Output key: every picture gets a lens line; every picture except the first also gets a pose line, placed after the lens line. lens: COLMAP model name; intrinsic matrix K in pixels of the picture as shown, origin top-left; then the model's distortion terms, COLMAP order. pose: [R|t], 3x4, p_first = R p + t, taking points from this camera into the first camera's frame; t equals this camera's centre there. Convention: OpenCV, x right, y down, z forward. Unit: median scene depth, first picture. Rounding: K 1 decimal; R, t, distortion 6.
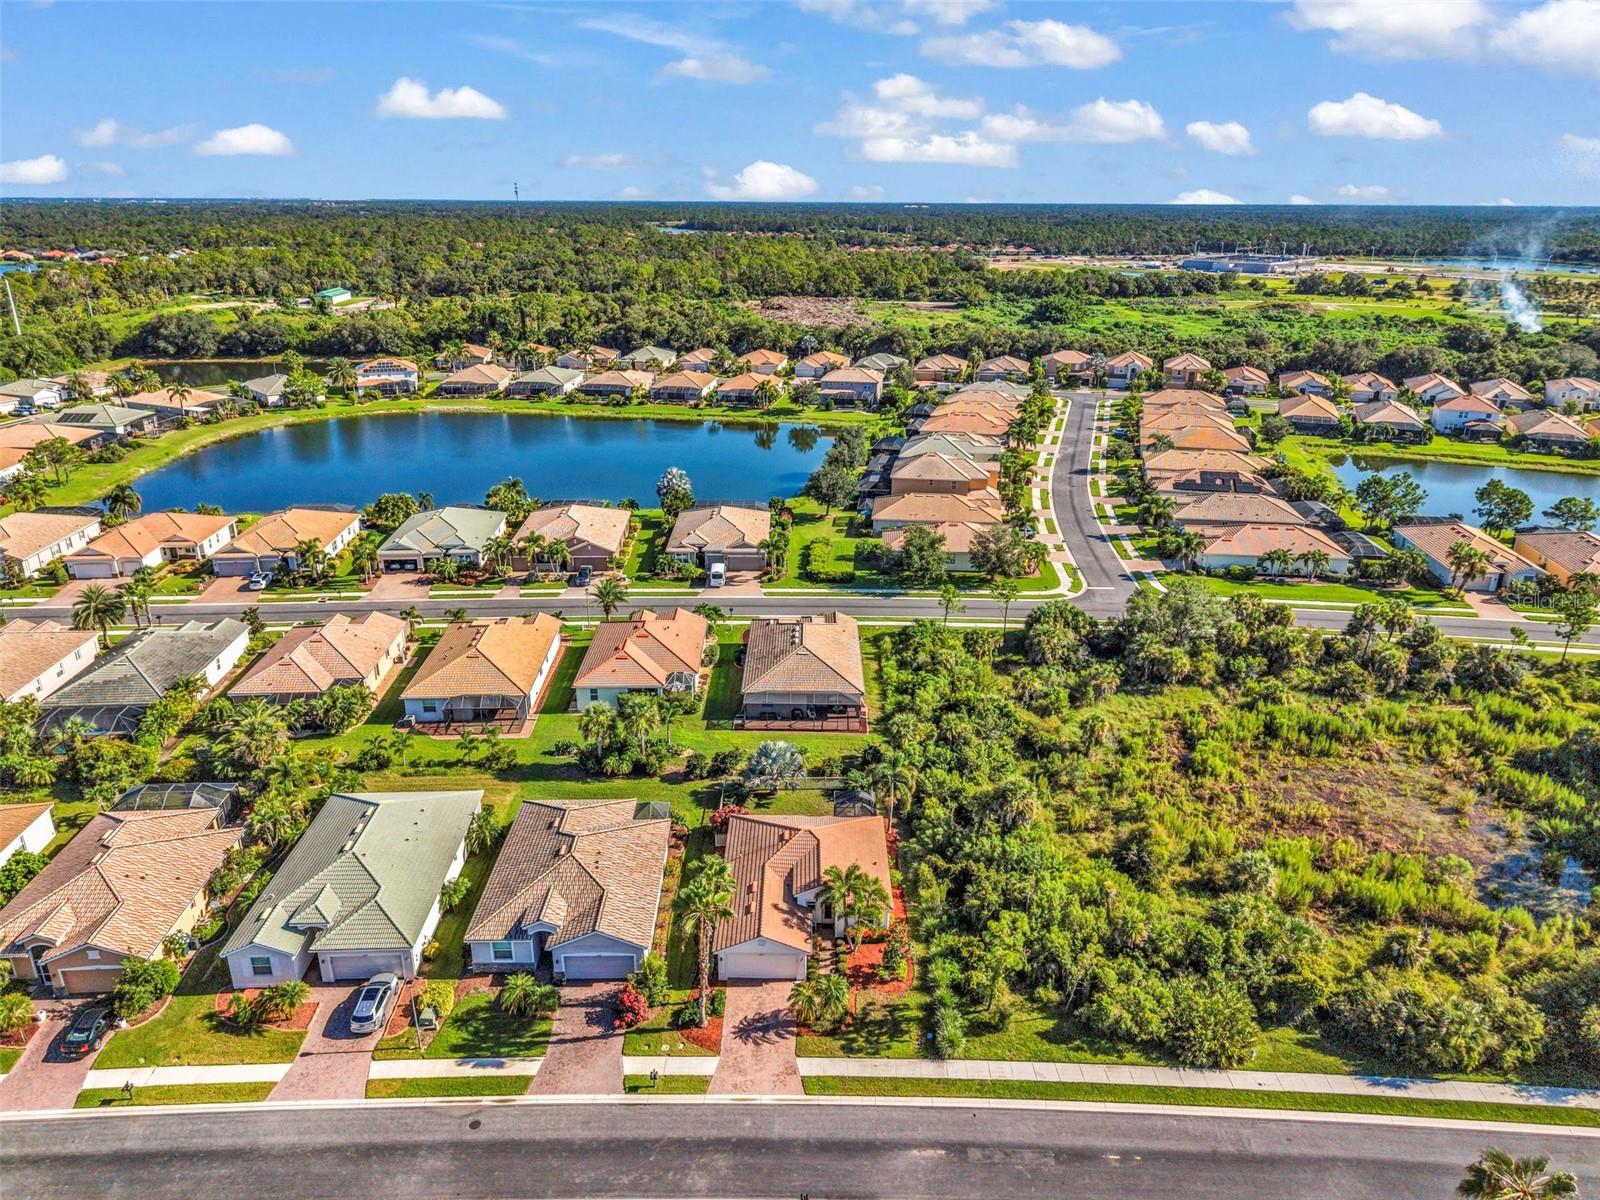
lens RADIAL K [[1064.3, 0, 797.4], [0, 1064.3, 605.1], [0, 0, 1]] dist [0.045386, -0.054092]
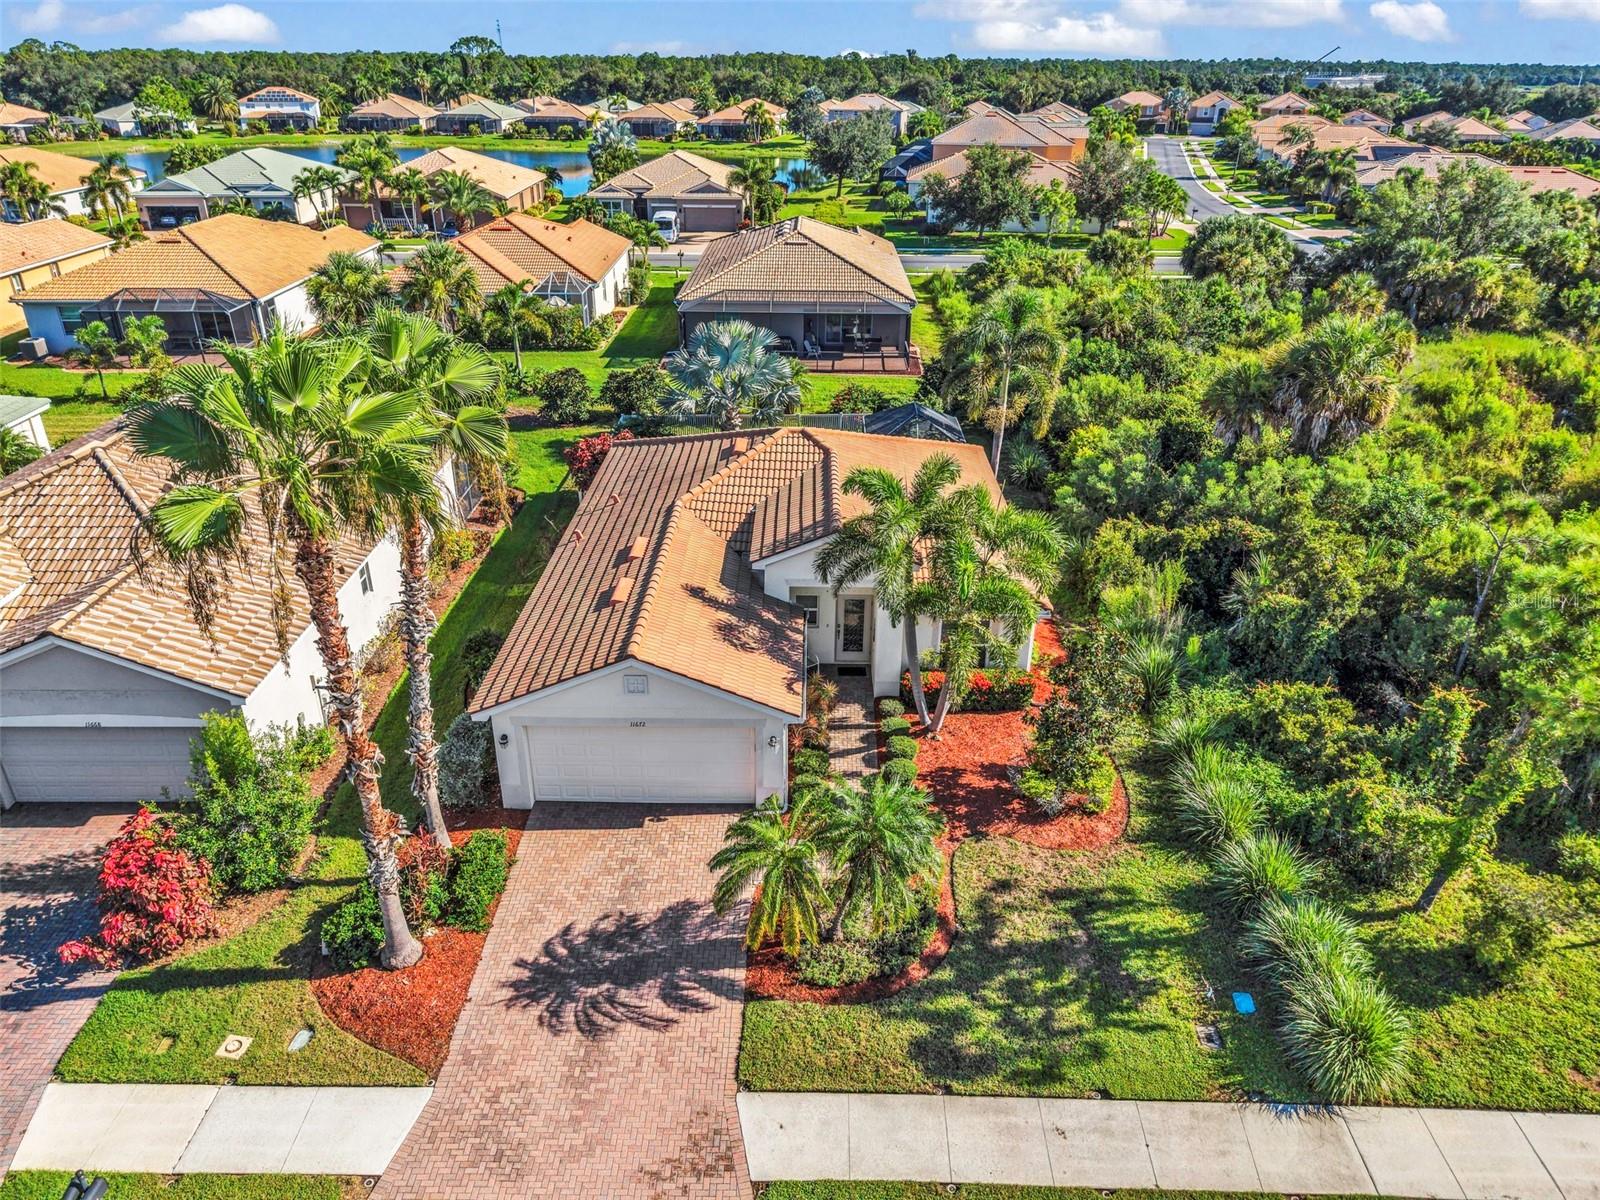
lens RADIAL K [[1072.8, 0, 797.9], [0, 1072.8, 597.1], [0, 0, 1]] dist [0.022975, -0.022162]
pose [[0.999987, 0.004600, -0.002352, 0.010274], [-0.004347, 0.995165, 0.098121, 0.219742], [0.002792, -0.098109, 0.995172, 0.591981]]
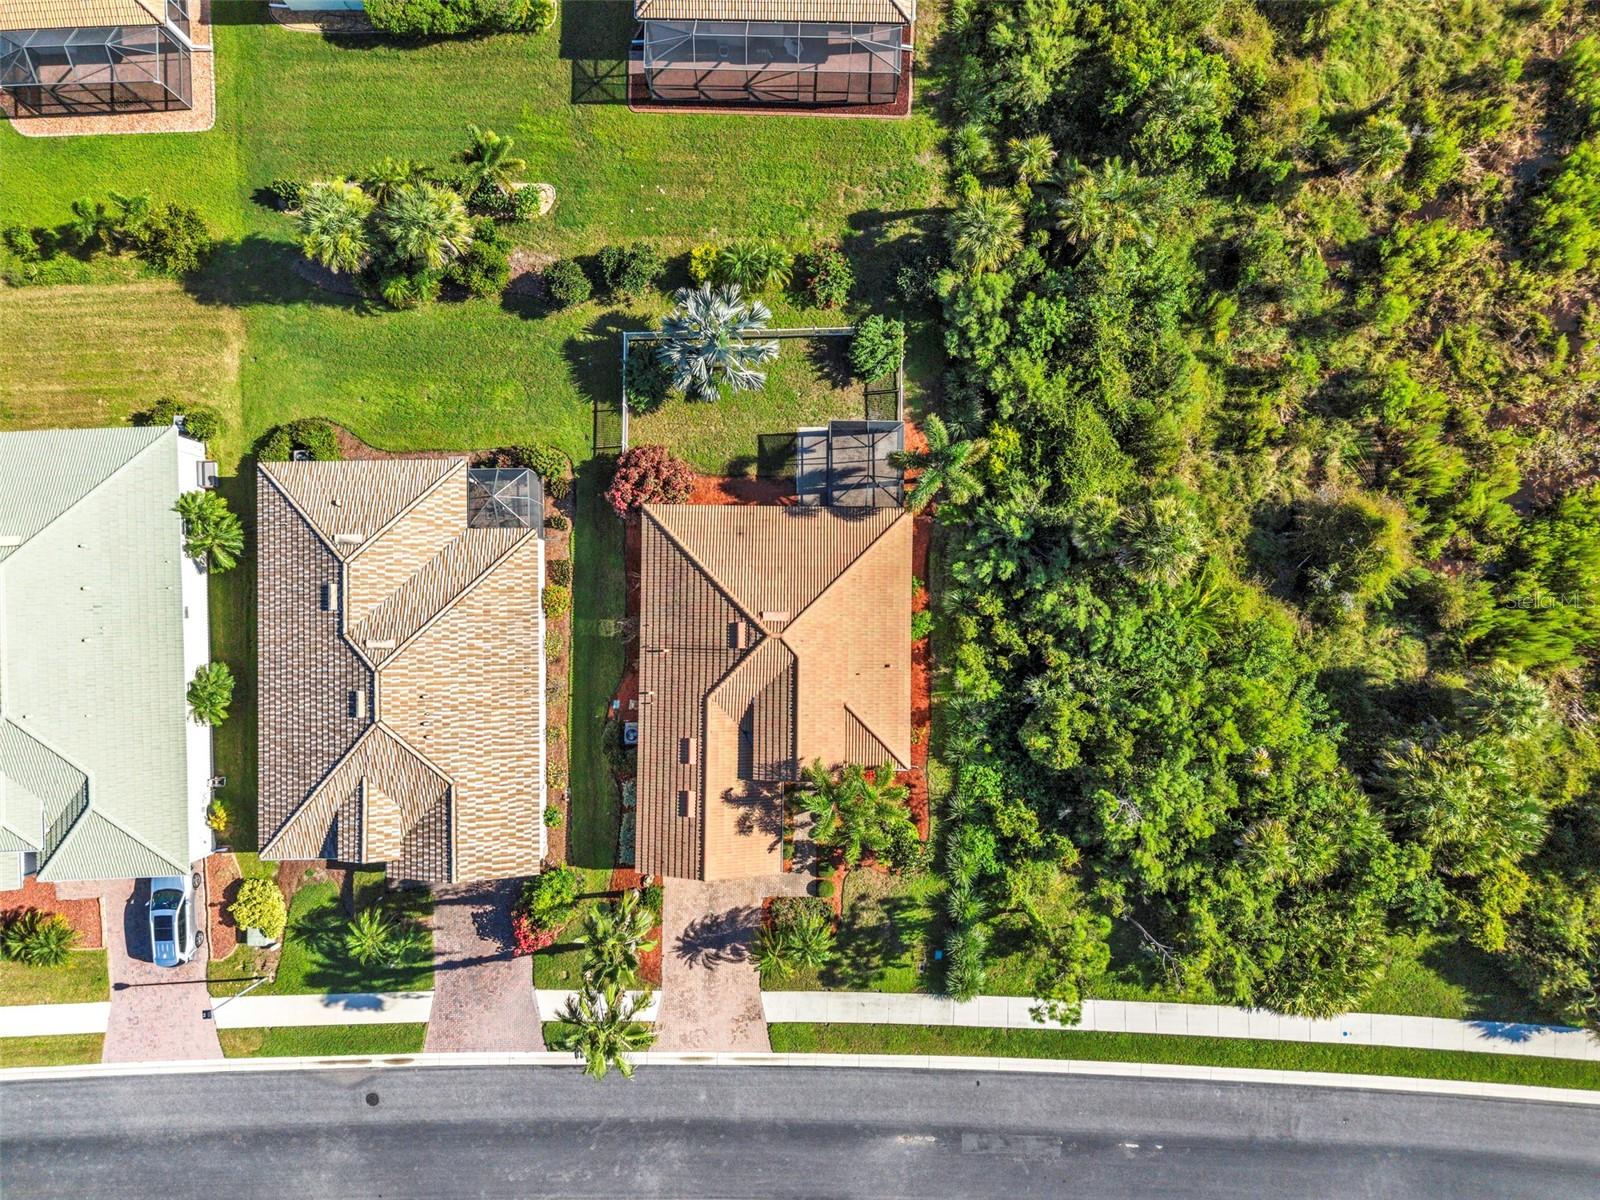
lens RADIAL K [[1072.8, 0, 797.9], [0, 1072.8, 597.1], [0, 0, 1]] dist [0.022975, -0.022162]
pose [[0.999998, -0.000150, 0.002070, 0.018734], [-0.001864, 0.373909, 0.927463, -0.312823], [-0.000913, -0.927465, 0.373908, 0.758152]]
